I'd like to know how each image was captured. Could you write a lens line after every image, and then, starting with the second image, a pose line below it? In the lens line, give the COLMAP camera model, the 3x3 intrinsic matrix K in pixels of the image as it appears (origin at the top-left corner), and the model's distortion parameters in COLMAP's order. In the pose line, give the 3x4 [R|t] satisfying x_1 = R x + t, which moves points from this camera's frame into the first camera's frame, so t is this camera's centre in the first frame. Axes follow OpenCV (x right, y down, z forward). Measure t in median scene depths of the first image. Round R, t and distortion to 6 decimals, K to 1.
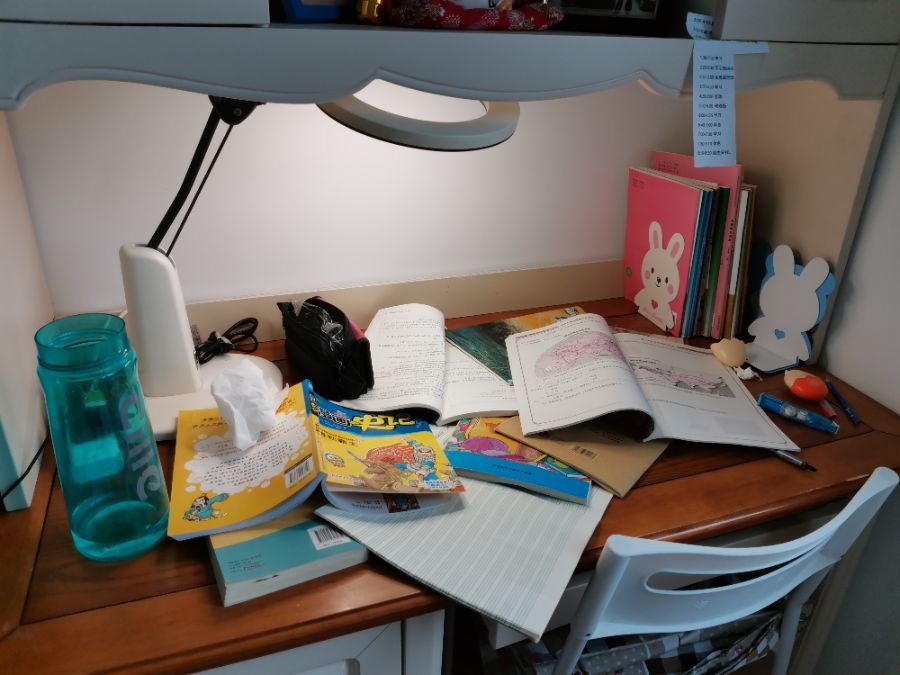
lens RADIAL K [[684.6, 0, 449.3], [0, 684.6, 340.4], [0, 0, 1]] dist [0.010800, -0.041950]
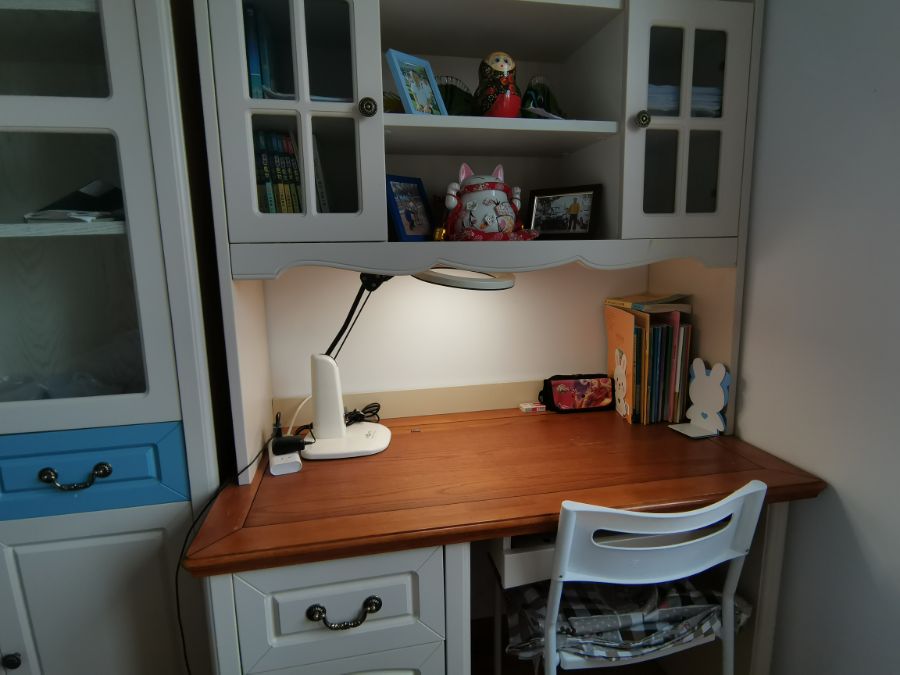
lens RADIAL K [[505.0, 0, 449.6], [0, 505.0, 338.3], [0, 0, 1]] dist [-0.000193, 0.000941]
pose [[0.985595, -0.025235, -0.167231, 0.126946], [-0.024728, 0.956676, -0.290102, 0.196843], [0.167307, 0.290059, 0.942271, -0.260206]]
